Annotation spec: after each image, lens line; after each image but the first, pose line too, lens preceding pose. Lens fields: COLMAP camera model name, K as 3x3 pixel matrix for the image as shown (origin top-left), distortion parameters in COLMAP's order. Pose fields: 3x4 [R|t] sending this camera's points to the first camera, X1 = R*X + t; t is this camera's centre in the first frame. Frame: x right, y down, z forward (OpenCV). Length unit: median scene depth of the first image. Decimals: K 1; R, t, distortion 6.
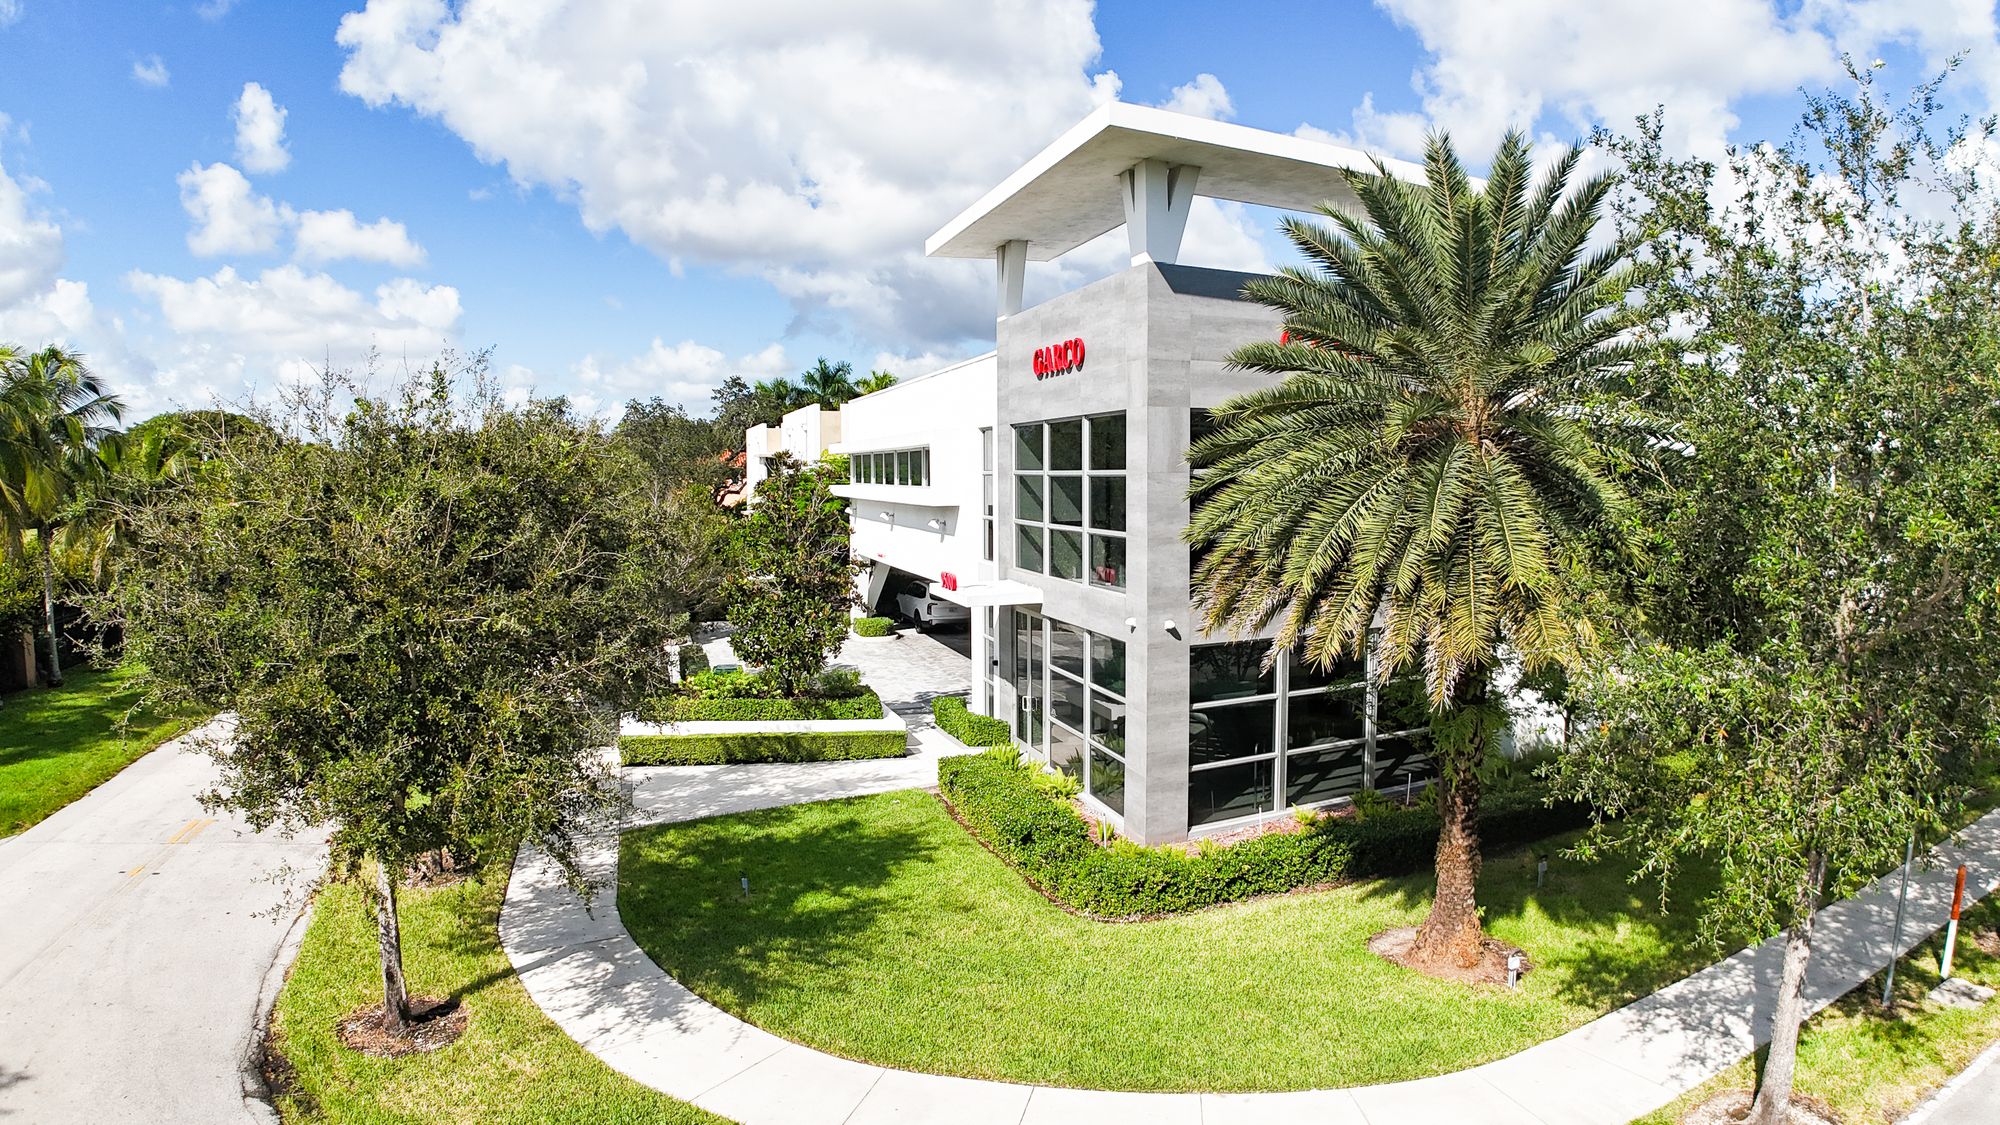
lens RADIAL K [[1237.8, 0, 990.4], [0, 1237.8, 564.0], [0, 0, 1]] dist [-0.187970, 0.022902]
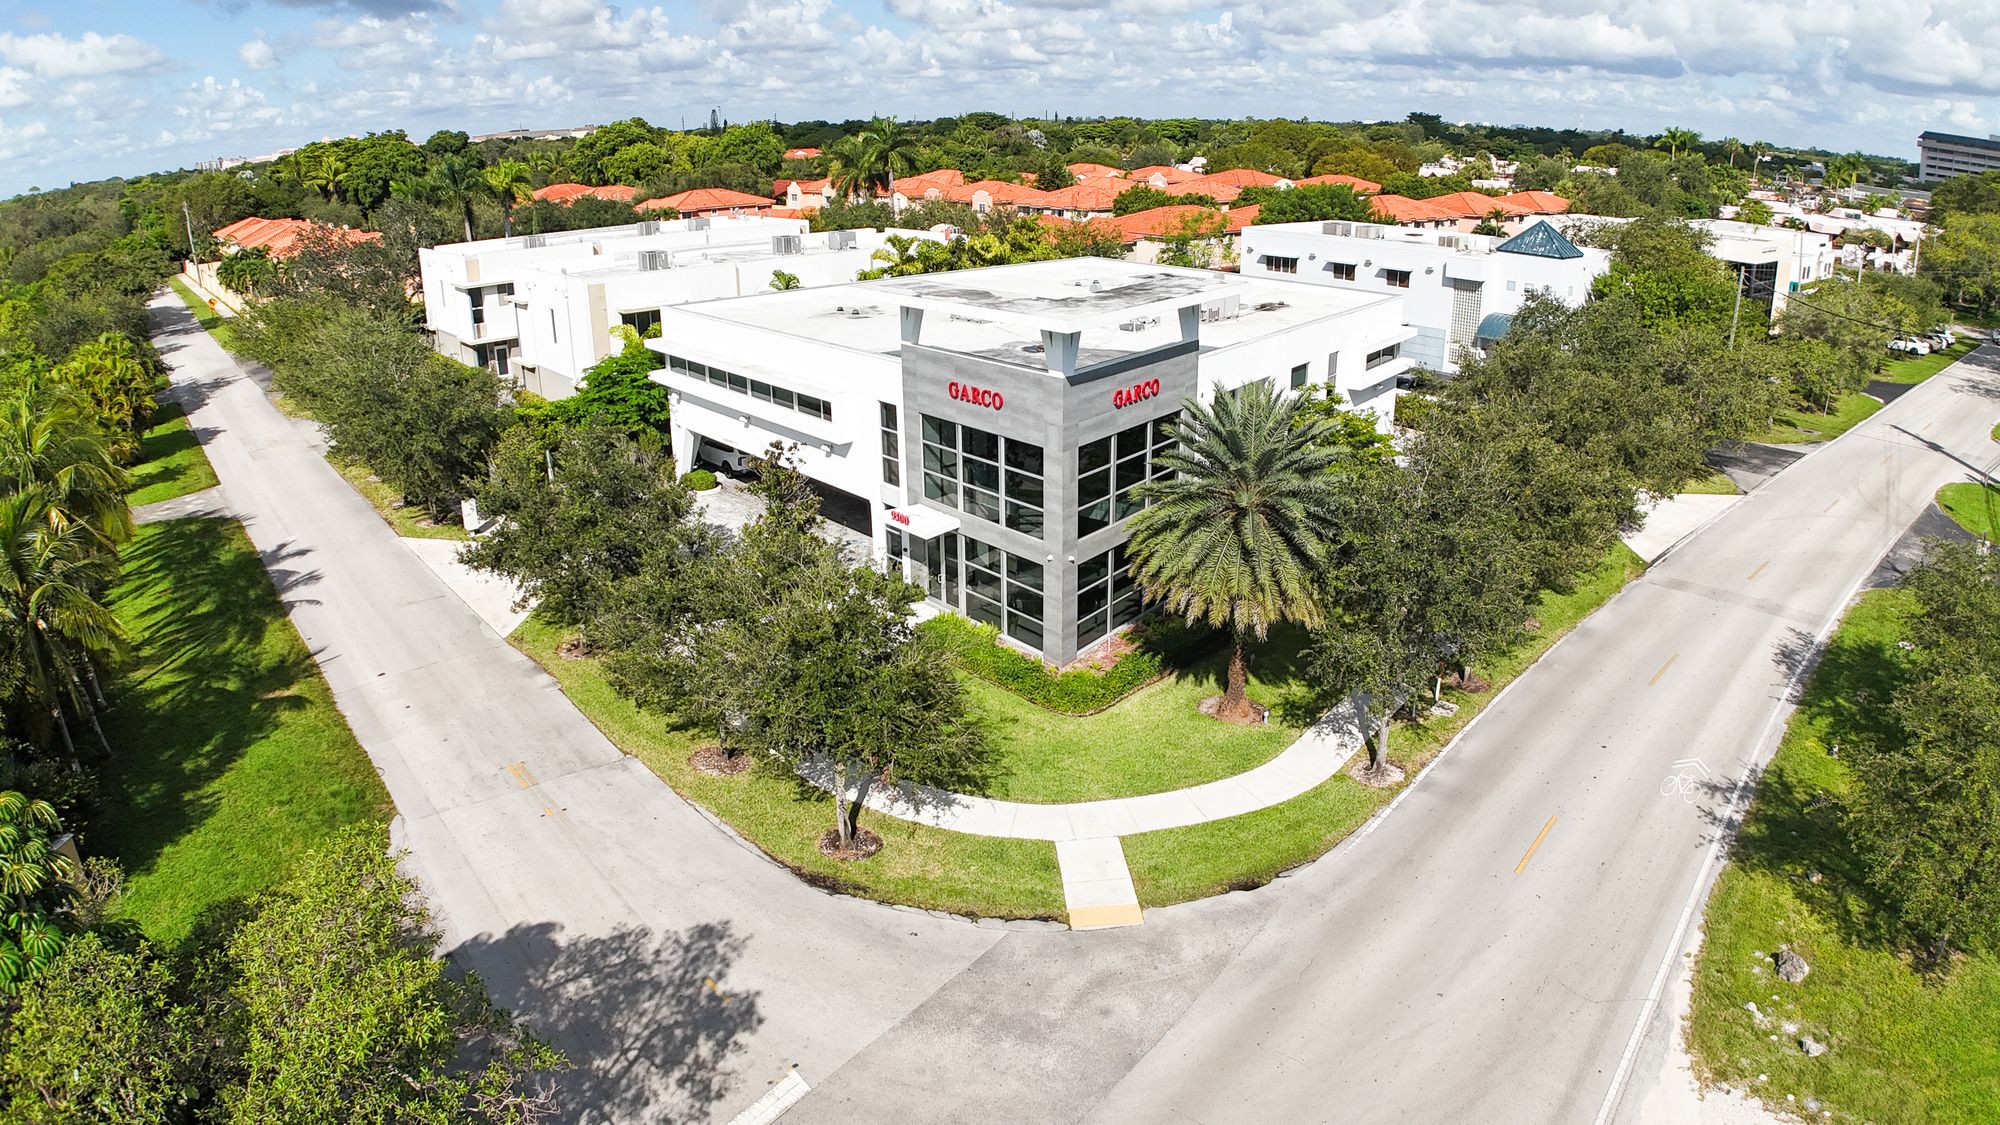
lens RADIAL K [[1237.8, 0, 990.4], [0, 1237.8, 564.0], [0, 0, 1]] dist [-0.187970, 0.022902]
pose [[0.918767, -0.141123, 0.368716, -0.679481], [0.036566, 0.960334, 0.276445, -0.476676], [-0.393103, -0.240506, 0.887484, -0.673127]]
